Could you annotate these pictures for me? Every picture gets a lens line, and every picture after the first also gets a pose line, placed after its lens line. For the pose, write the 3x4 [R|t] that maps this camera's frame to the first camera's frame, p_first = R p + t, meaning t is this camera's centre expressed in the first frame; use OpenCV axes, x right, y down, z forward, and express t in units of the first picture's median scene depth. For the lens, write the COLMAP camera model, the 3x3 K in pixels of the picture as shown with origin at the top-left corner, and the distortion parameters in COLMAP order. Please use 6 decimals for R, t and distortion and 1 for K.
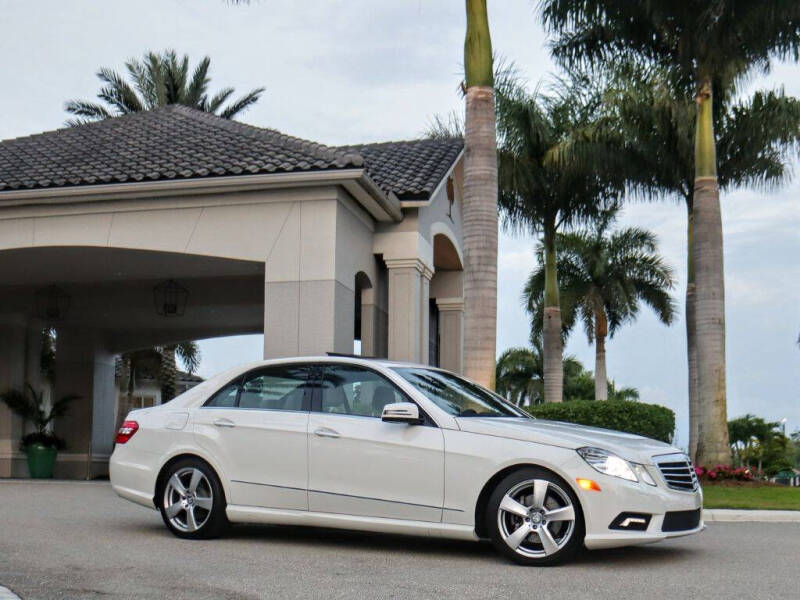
lens RADIAL K [[1138.3, 0, 400.9], [0, 1138.3, 364.4], [0, 0, 1]] dist [-0.164631, -0.056275]
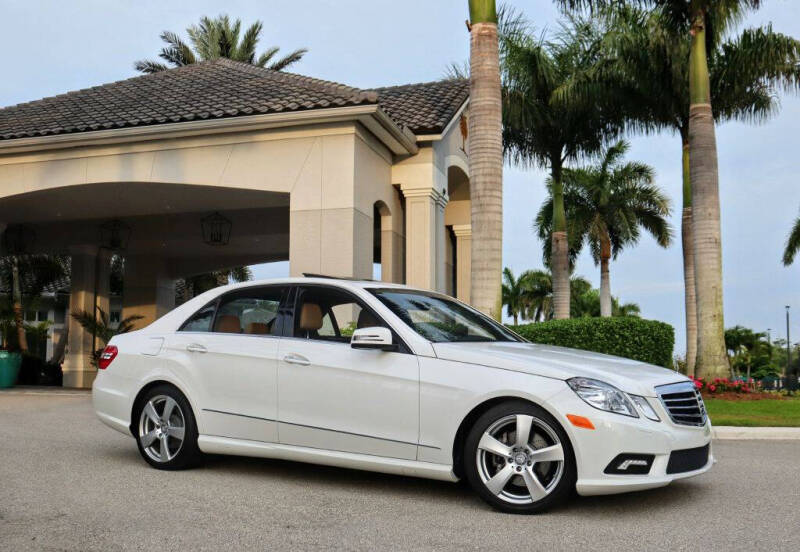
lens RADIAL K [[944.1, 0, 363.7], [0, 944.1, 279.5], [0, 0, 1]] dist [-0.153232, 0.064982]
pose [[0.996712, -0.012213, -0.080094, 0.022855], [0.011675, 0.999906, -0.007174, 0.000382], [0.080175, 0.006216, 0.996761, 0.105851]]
